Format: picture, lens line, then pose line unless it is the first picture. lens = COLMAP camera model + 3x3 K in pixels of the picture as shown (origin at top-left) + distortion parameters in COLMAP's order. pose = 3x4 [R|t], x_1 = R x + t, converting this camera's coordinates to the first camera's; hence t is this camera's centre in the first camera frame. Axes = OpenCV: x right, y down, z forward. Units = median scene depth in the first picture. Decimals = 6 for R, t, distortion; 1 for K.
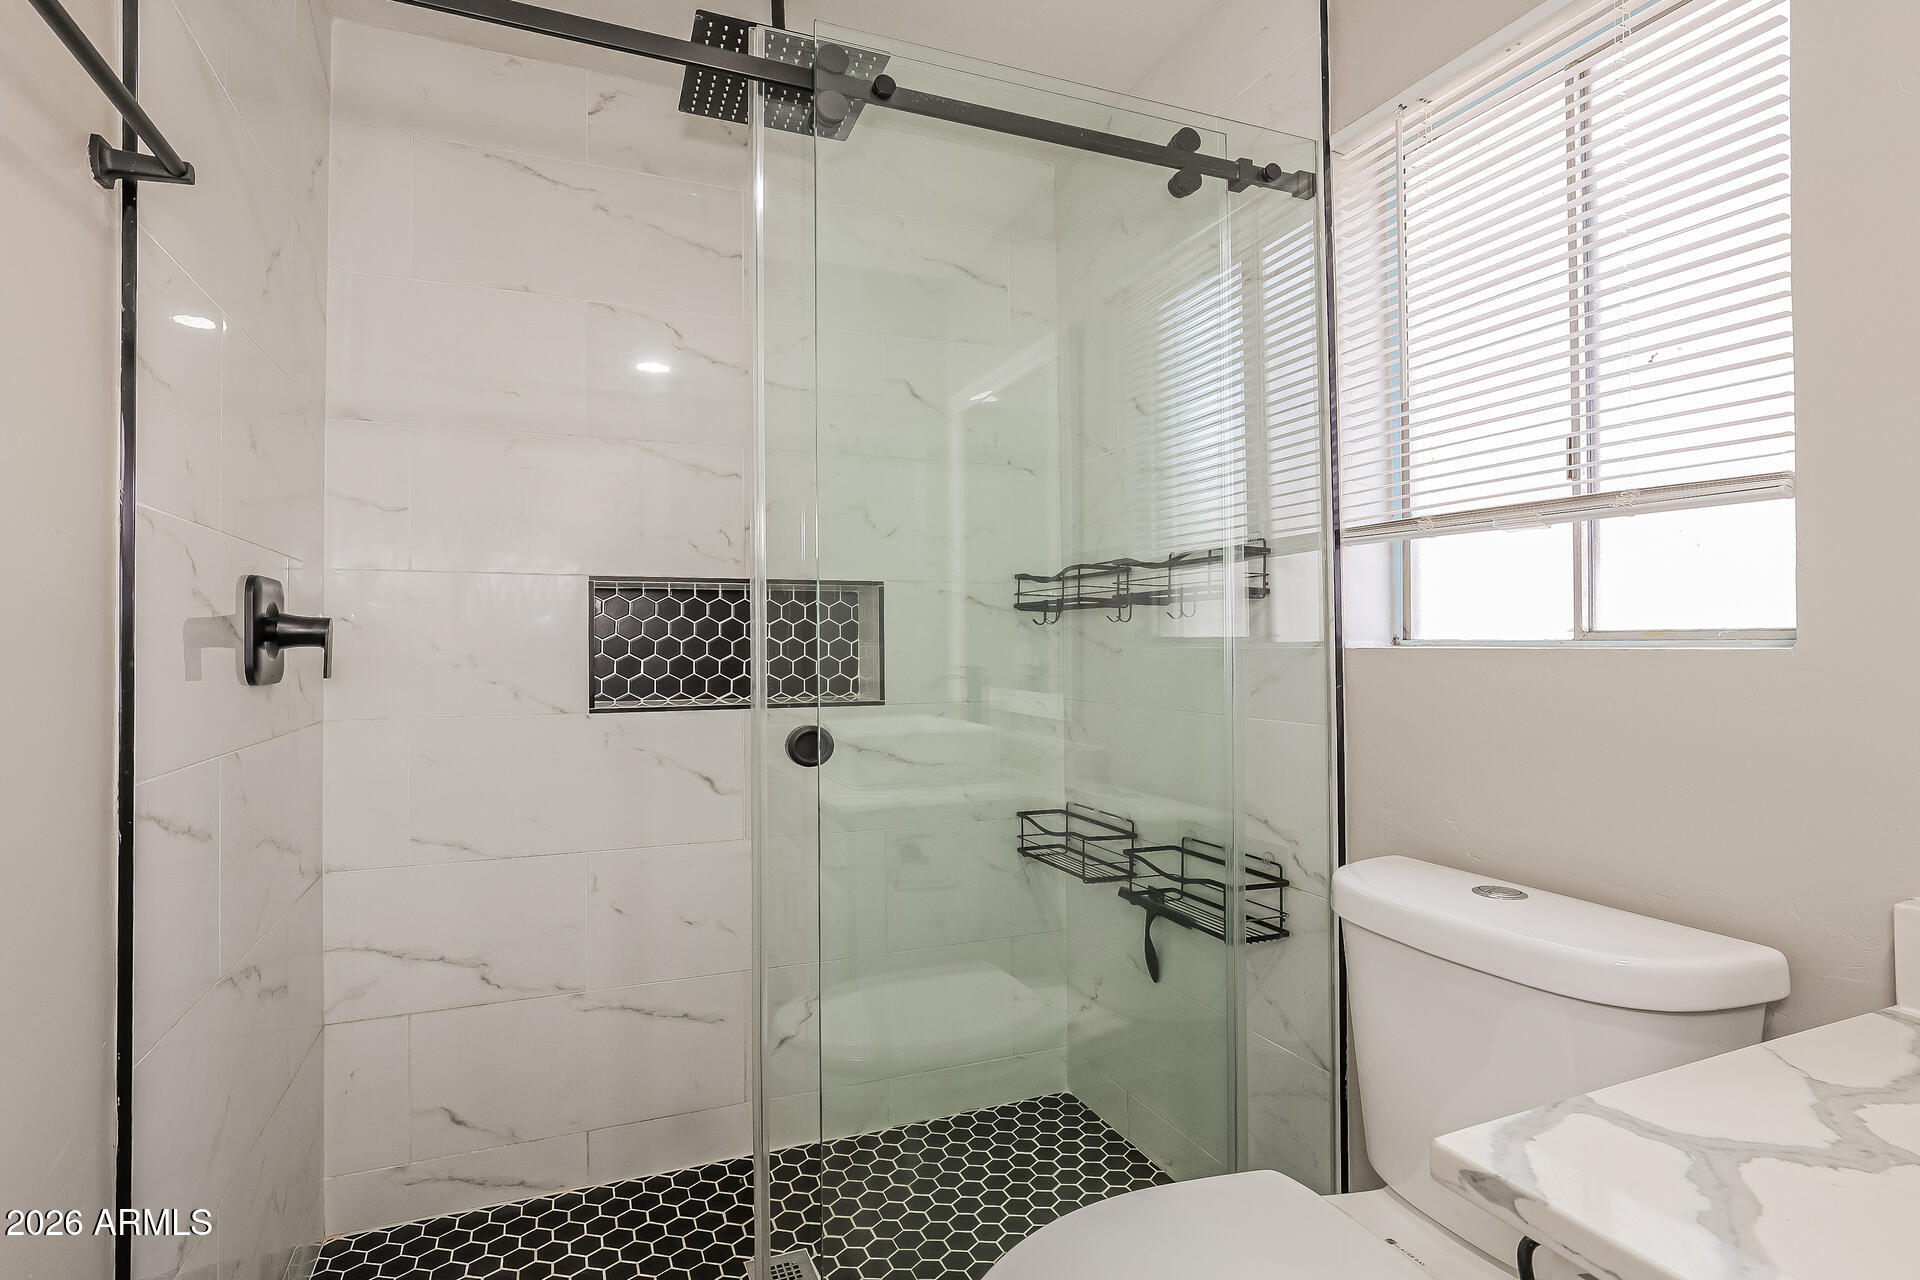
lens RADIAL K [[983.7, 0, 963.0], [0, 983.7, 658.7], [0, 0, 1]] dist [0.000638, 0.000884]
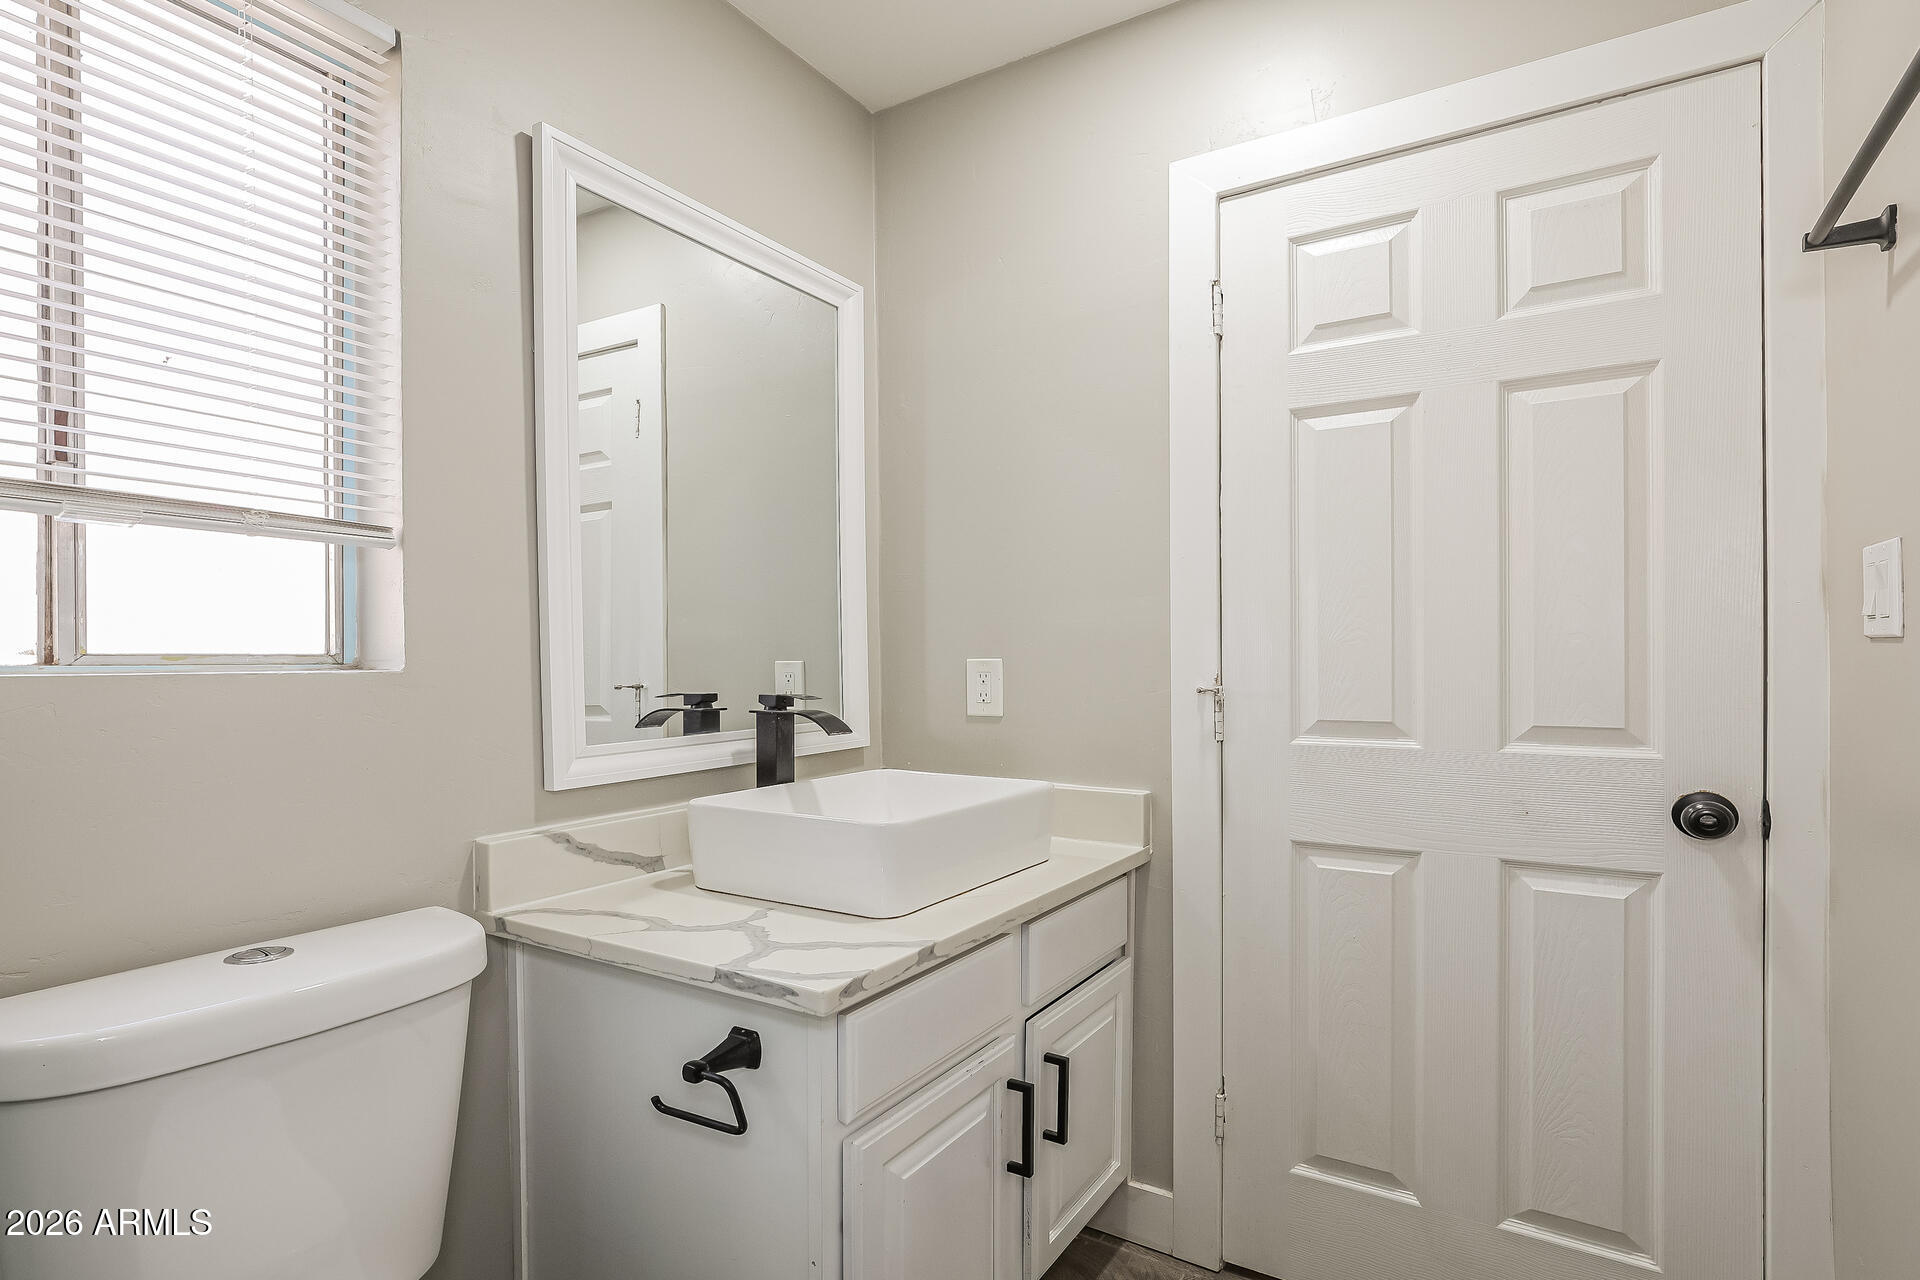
lens RADIAL K [[999.2, 0, 960.0], [0, 999.2, 640.0], [0, 0, 1]] dist [-0.044837, 0.013641]
pose [[-0.597161, 0.022464, 0.801806, -0.522573], [0.020875, 0.999704, -0.012461, -0.015943], [-0.801849, 0.009297, -0.597454, 1.035975]]
